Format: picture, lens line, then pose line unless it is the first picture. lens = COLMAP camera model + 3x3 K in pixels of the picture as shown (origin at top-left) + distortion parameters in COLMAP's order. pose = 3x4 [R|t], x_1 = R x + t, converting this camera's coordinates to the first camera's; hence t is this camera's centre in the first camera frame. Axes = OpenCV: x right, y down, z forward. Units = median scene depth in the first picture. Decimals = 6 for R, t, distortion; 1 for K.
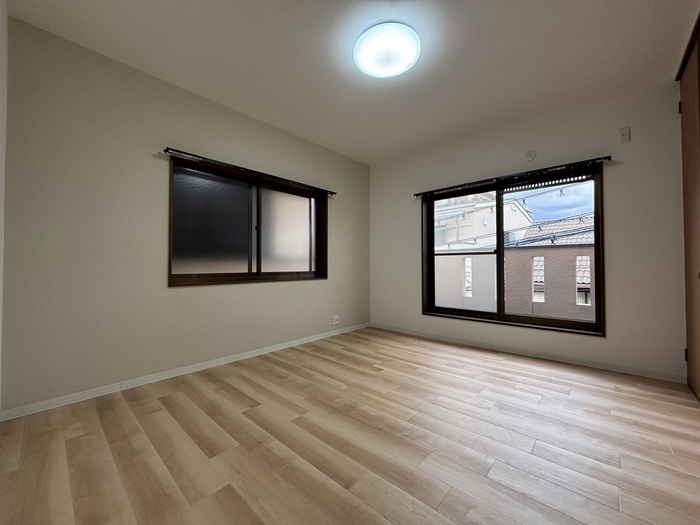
lens RADIAL K [[282.9, 0, 352.1], [0, 282.9, 261.9], [0, 0, 1]] dist [-0.002083, 0.000566]
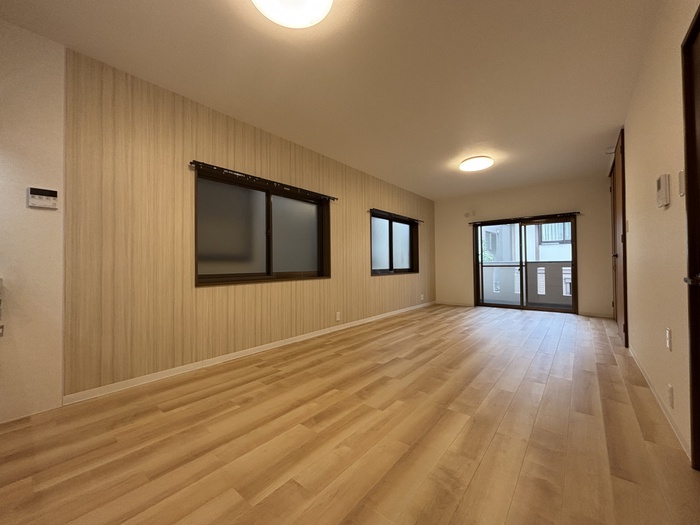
lens RADIAL K [[280.4, 0, 347.7], [0, 280.4, 262.9], [0, 0, 1]] dist [-0.003536, -0.000072]
pose [[0.999272, -0.005915, 0.037690, -0.445877], [0.005856, 0.999981, 0.001673, -0.004596], [-0.037699, -0.001451, 0.999288, -0.509241]]
